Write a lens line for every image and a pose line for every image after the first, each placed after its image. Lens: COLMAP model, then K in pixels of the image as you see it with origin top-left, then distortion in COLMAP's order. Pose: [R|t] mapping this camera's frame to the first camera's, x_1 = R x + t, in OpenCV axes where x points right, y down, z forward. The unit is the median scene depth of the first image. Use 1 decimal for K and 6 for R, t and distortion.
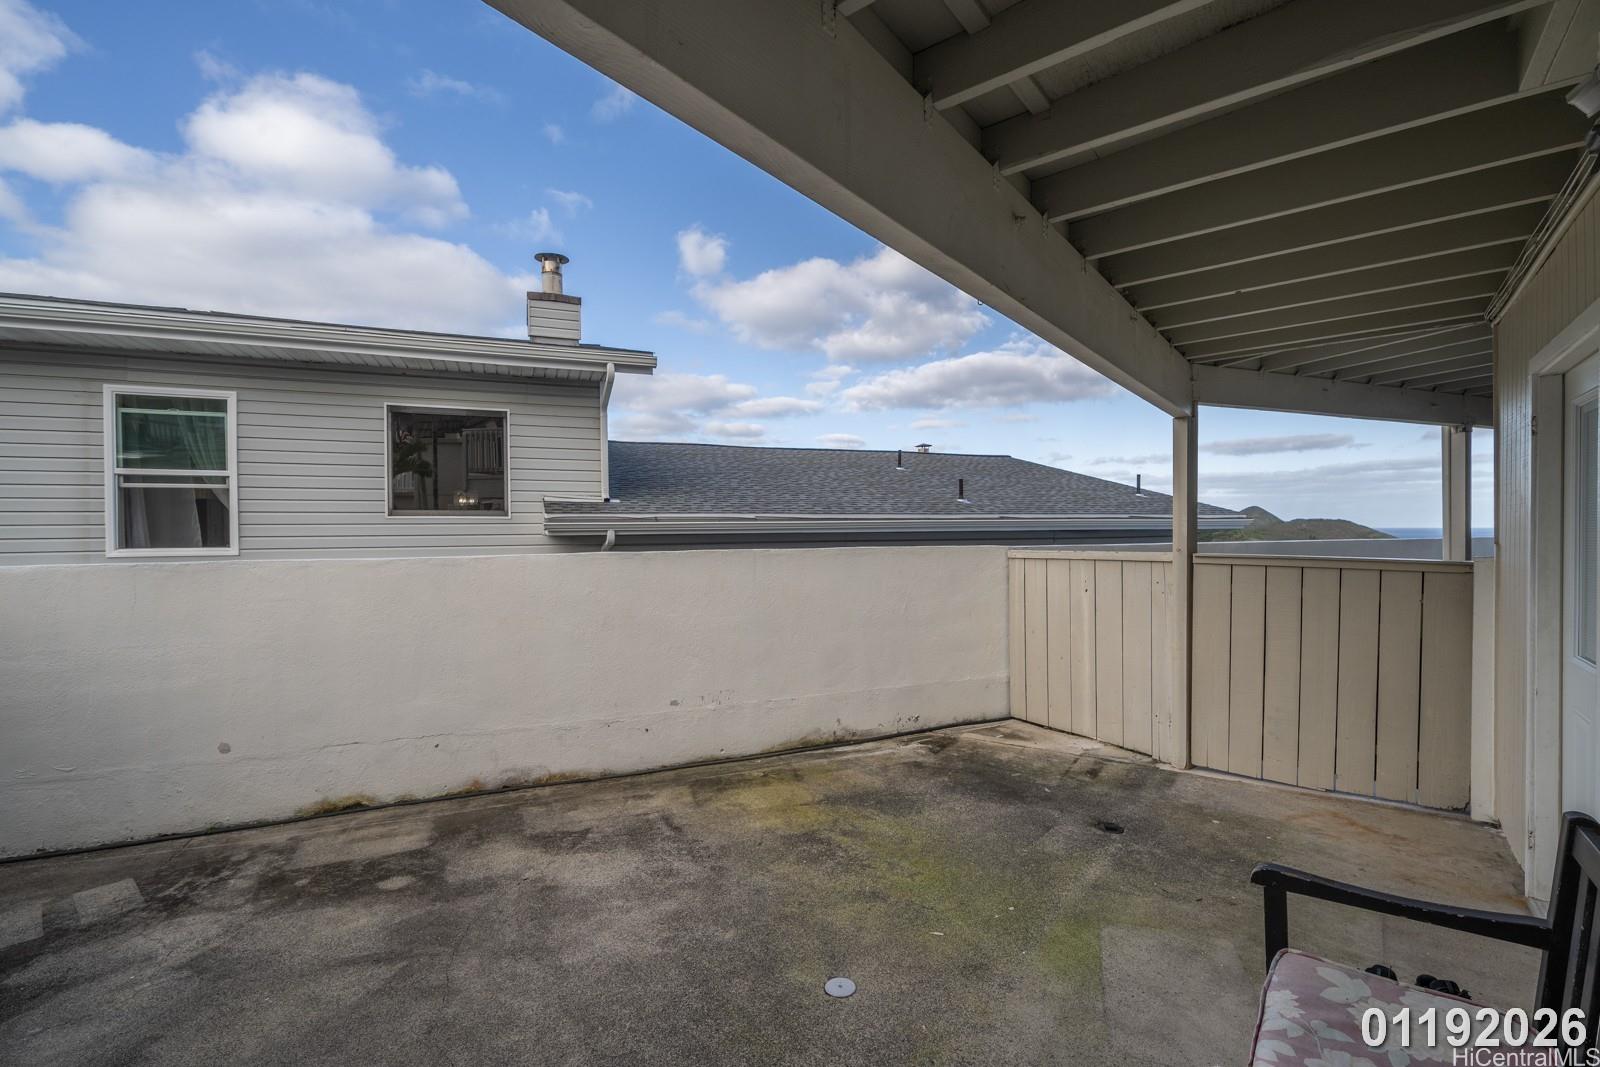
lens RADIAL K [[697.9, 0, 804.2], [0, 697.9, 532.4], [0, 0, 1]] dist [-0.001004, 0.000662]
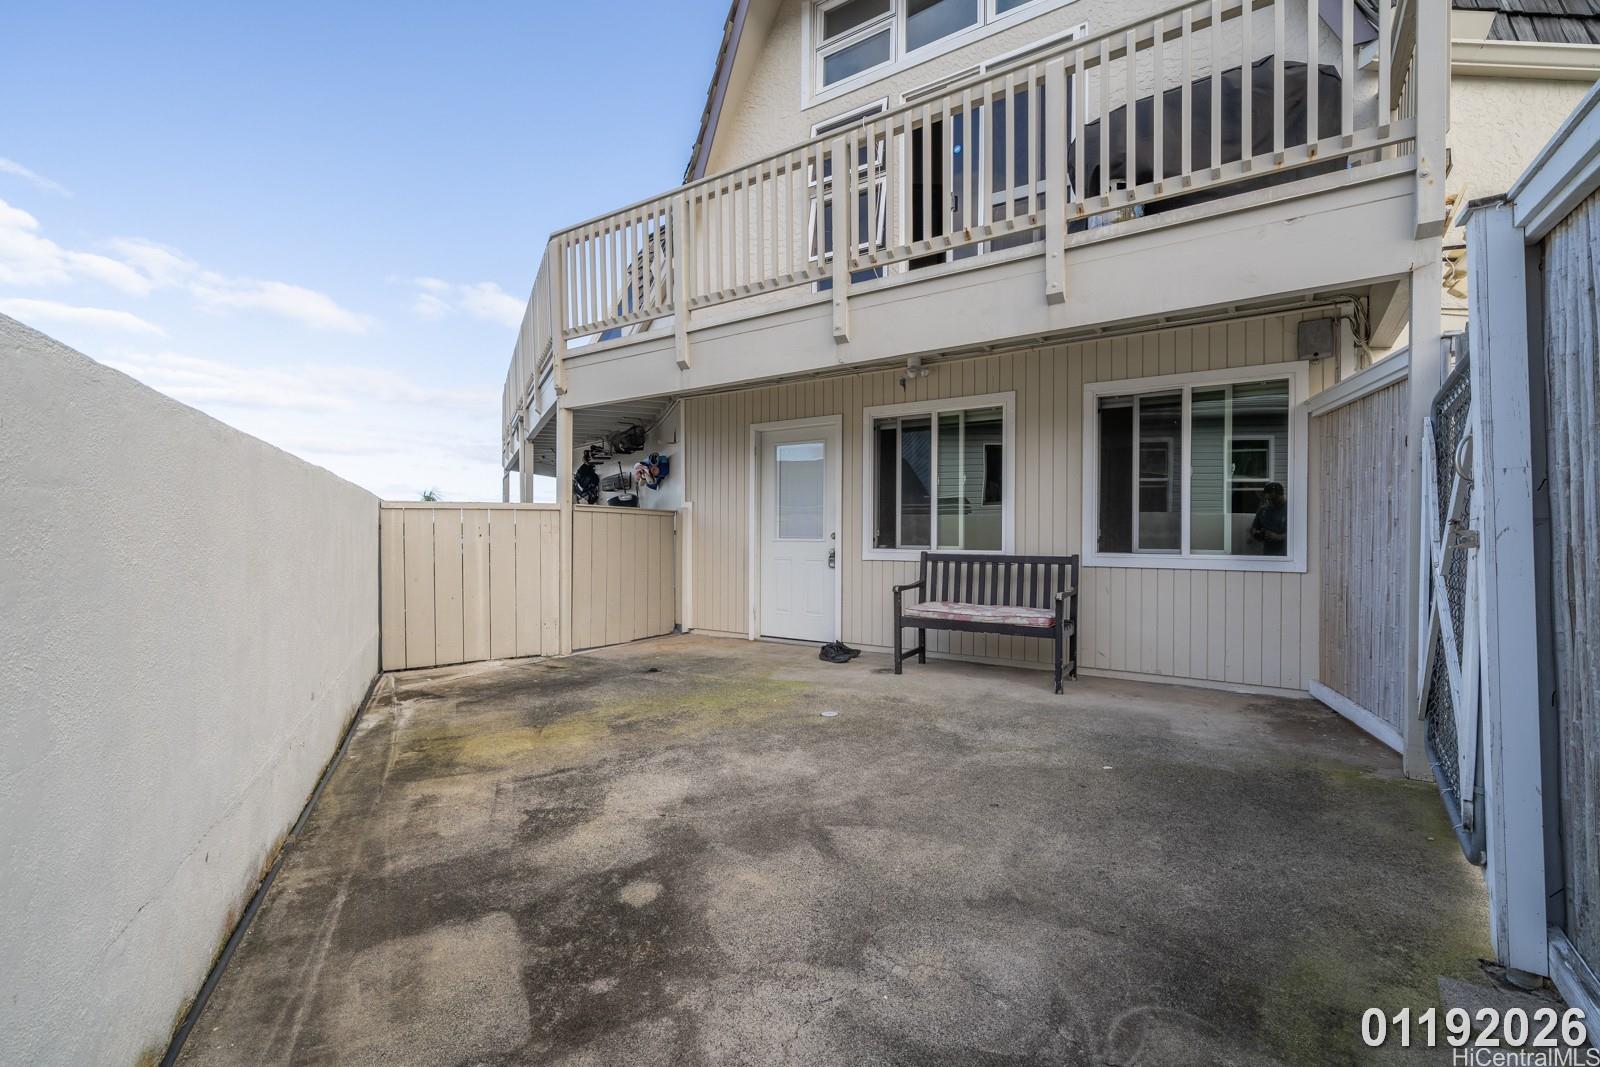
lens RADIAL K [[697.9, 0, 813.3], [0, 697.9, 536.3], [0, 0, 1]] dist [-0.001004, 0.000662]
pose [[-0.090063, 0.009970, 0.995886, -1.302664], [-0.000176, 0.999950, -0.010026, 0.159769], [-0.995936, -0.001078, -0.090057, 0.903046]]
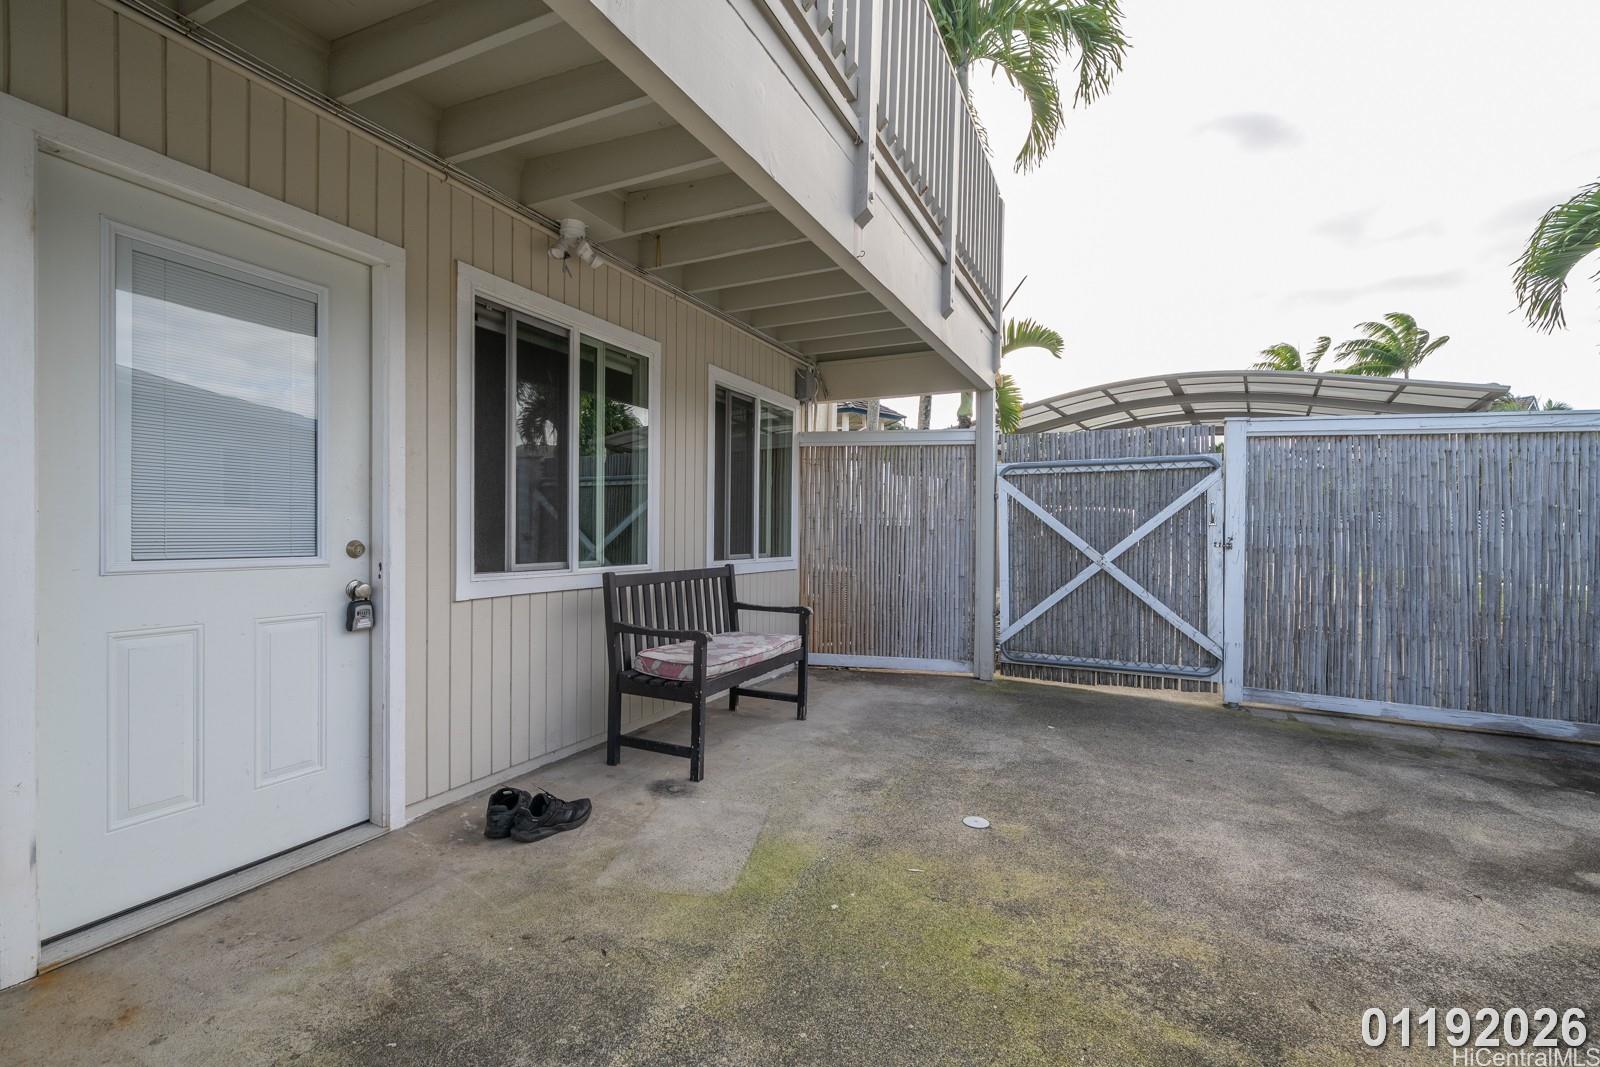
lens RADIAL K [[697.9, 0, 805.3], [0, 697.9, 541.7], [0, 0, 1]] dist [-0.001004, 0.000662]
pose [[-0.974962, 0.005579, -0.222300, 0.448187], [0.002419, 0.999892, 0.014488, 0.117064], [0.222357, 0.013588, -0.974871, 1.566069]]
